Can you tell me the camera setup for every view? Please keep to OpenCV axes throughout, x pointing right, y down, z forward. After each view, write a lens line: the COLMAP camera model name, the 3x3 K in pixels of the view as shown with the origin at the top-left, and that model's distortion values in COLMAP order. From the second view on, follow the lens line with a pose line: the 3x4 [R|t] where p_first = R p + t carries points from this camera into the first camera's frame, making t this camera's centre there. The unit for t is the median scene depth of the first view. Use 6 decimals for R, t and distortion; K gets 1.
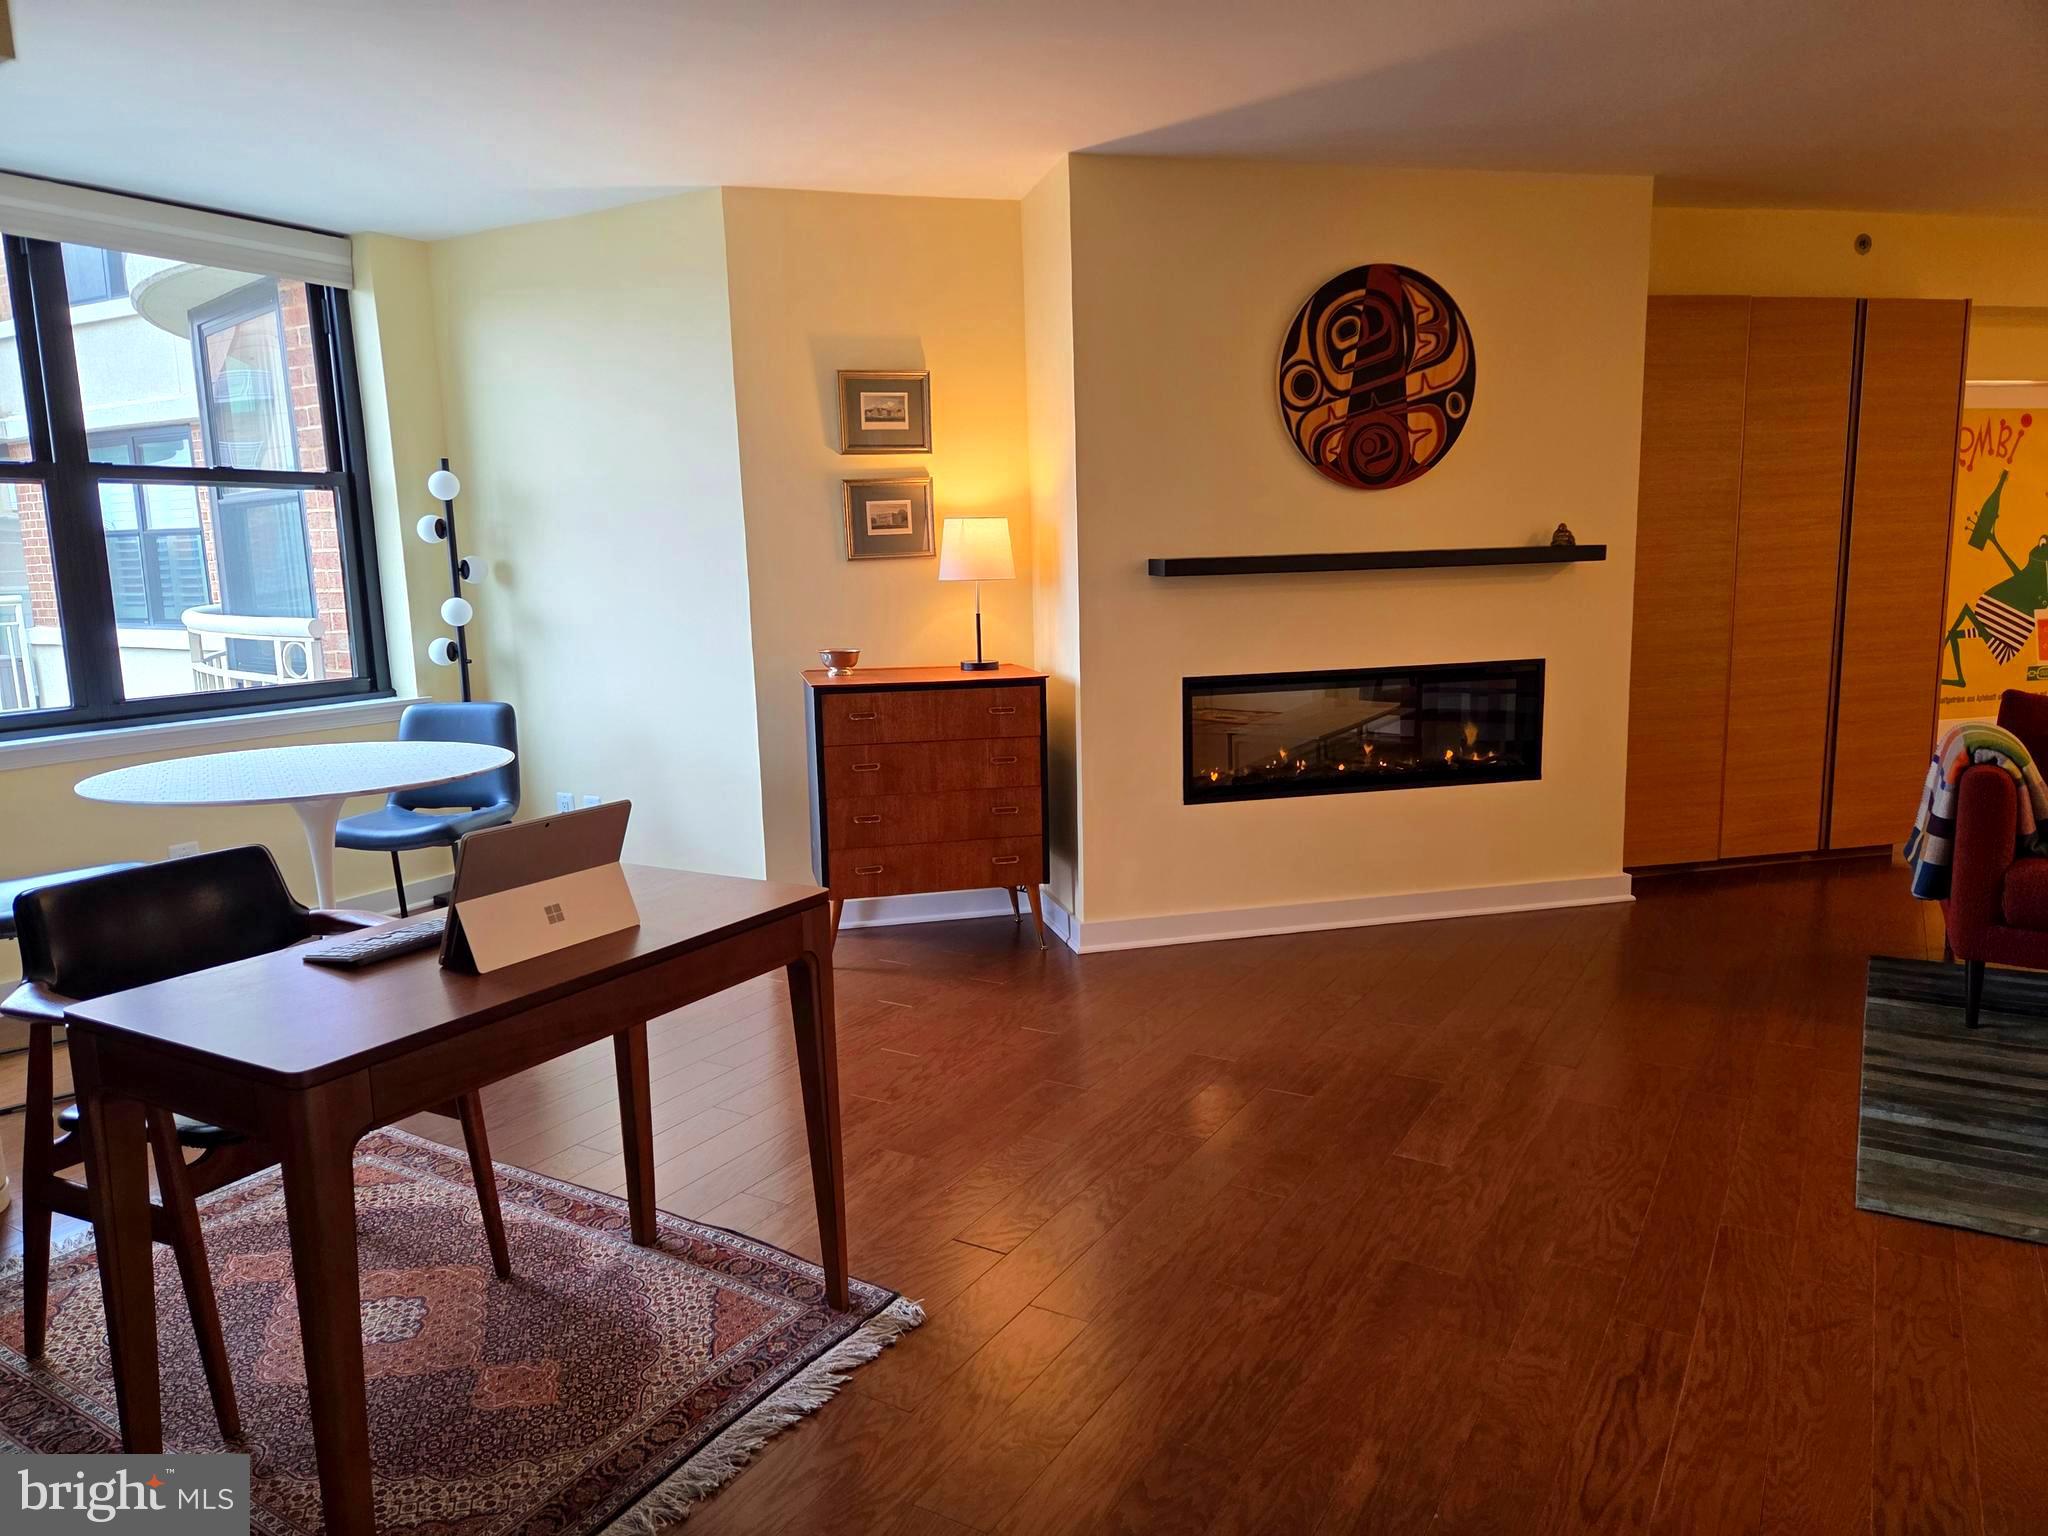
lens RADIAL K [[1381.9, 0, 1024.0], [0, 1381.9, 768.0], [0, 0, 1]] dist [0.044553, -0.004254]
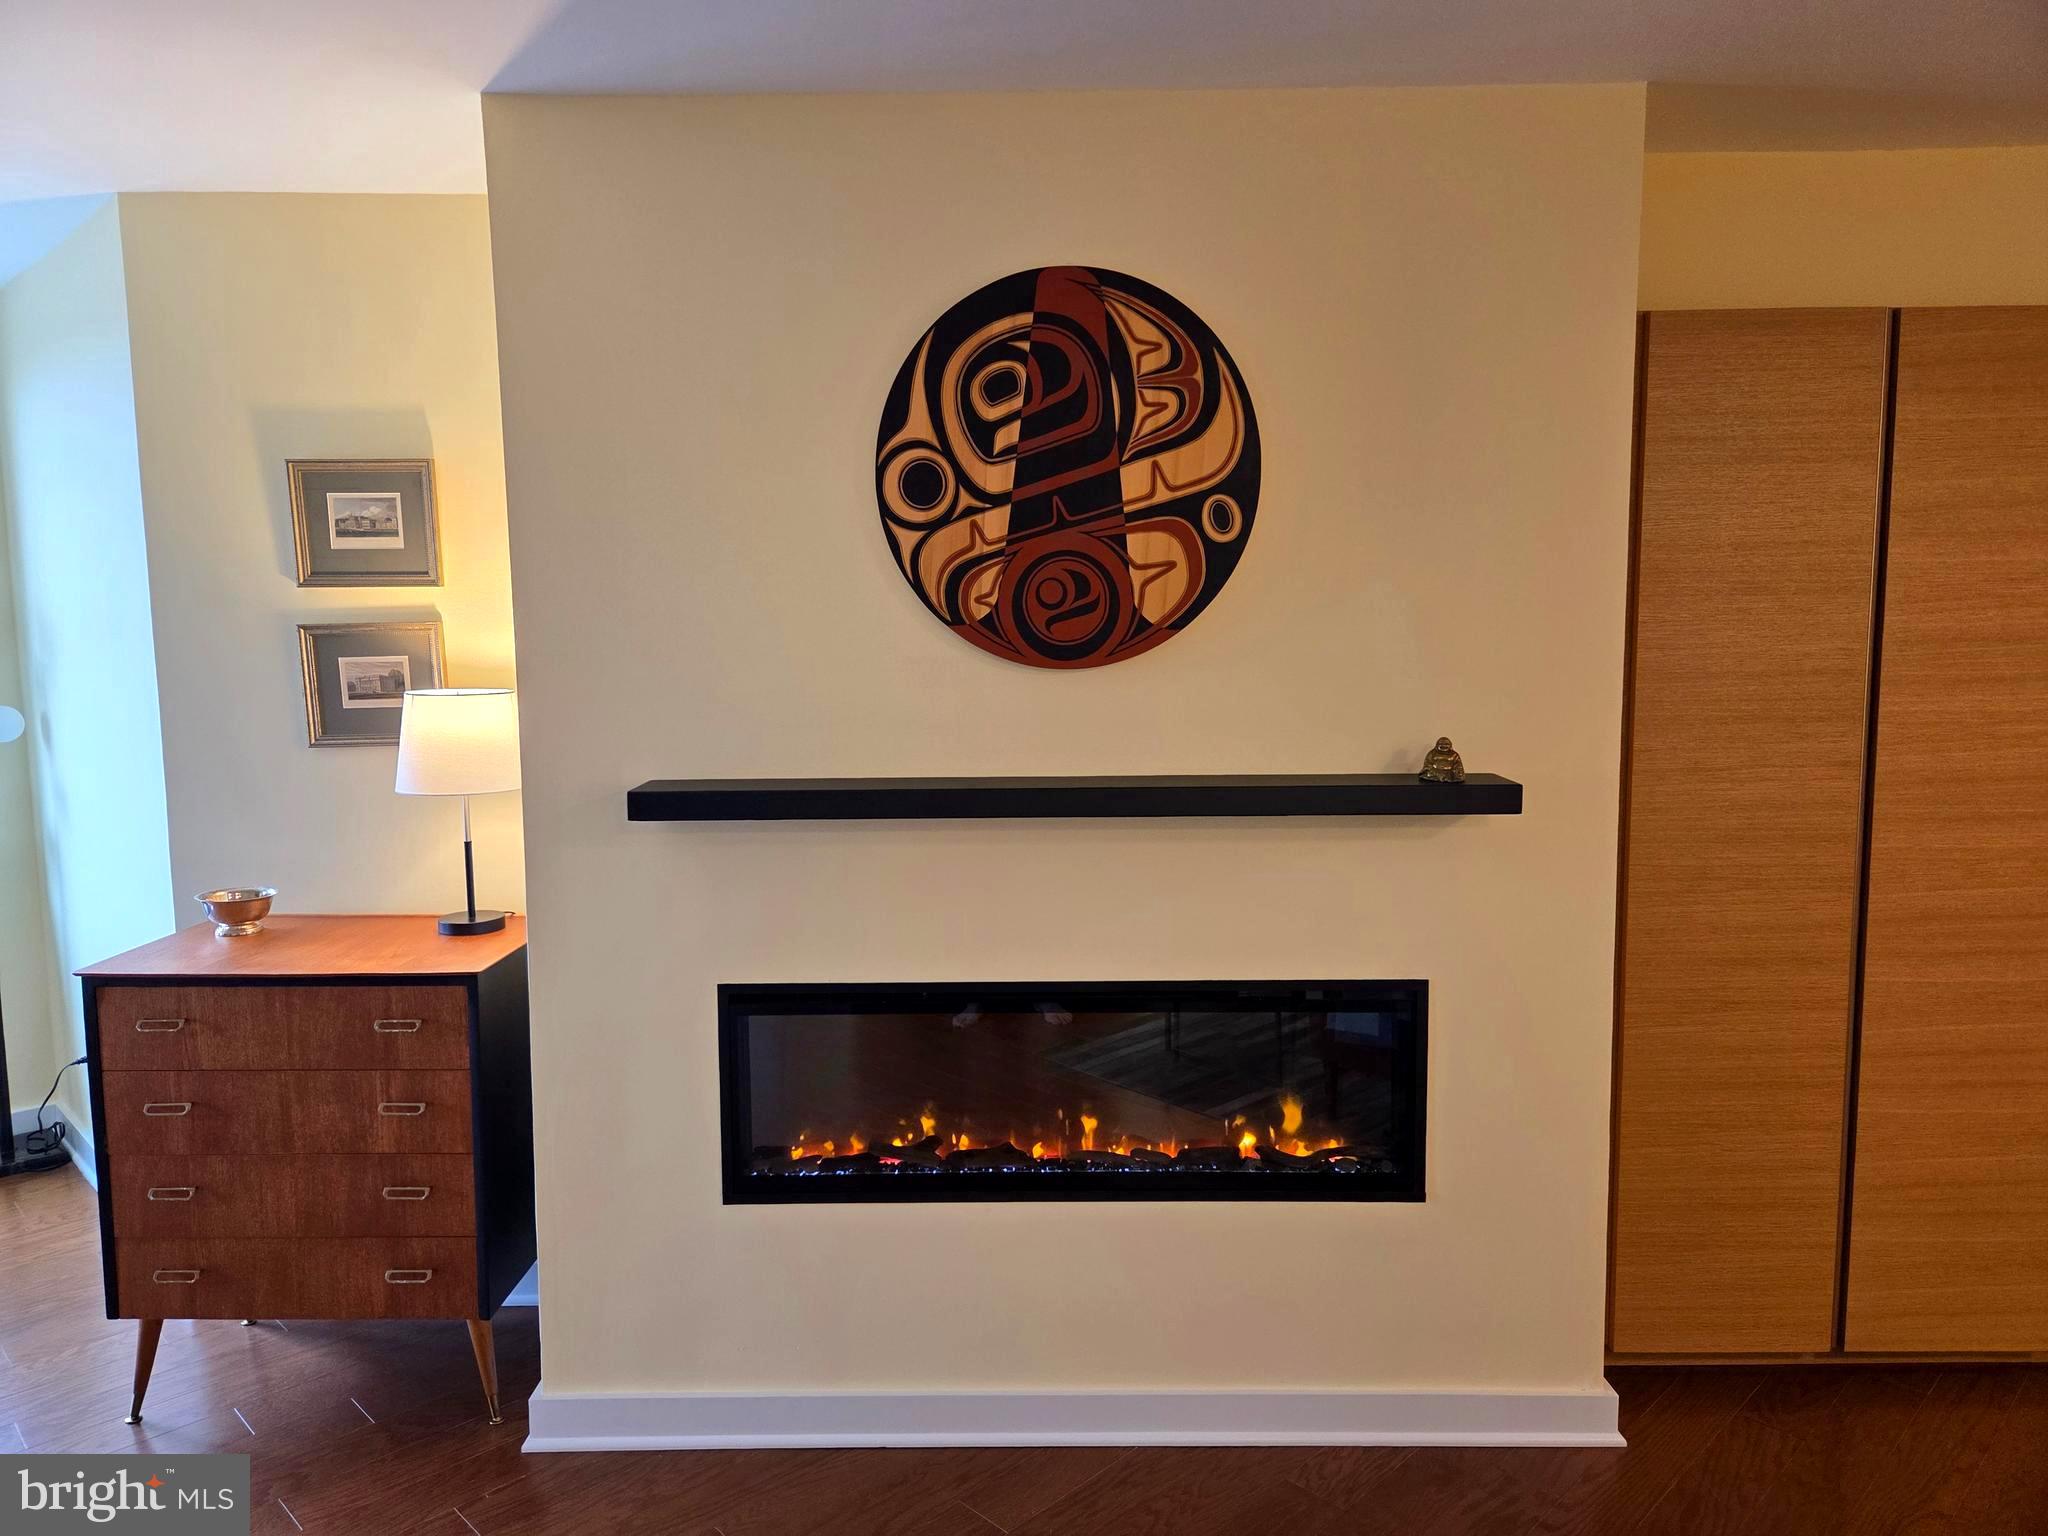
lens RADIAL K [[1396.8, 0, 1026.7], [0, 1396.8, 756.7], [0, 0, 1]] dist [0.073229, -0.085897]
pose [[0.968036, 0.042854, -0.247122, 0.378769], [-0.055859, 0.997385, -0.045852, -0.140005], [0.244511, 0.058190, 0.967899, 0.461530]]
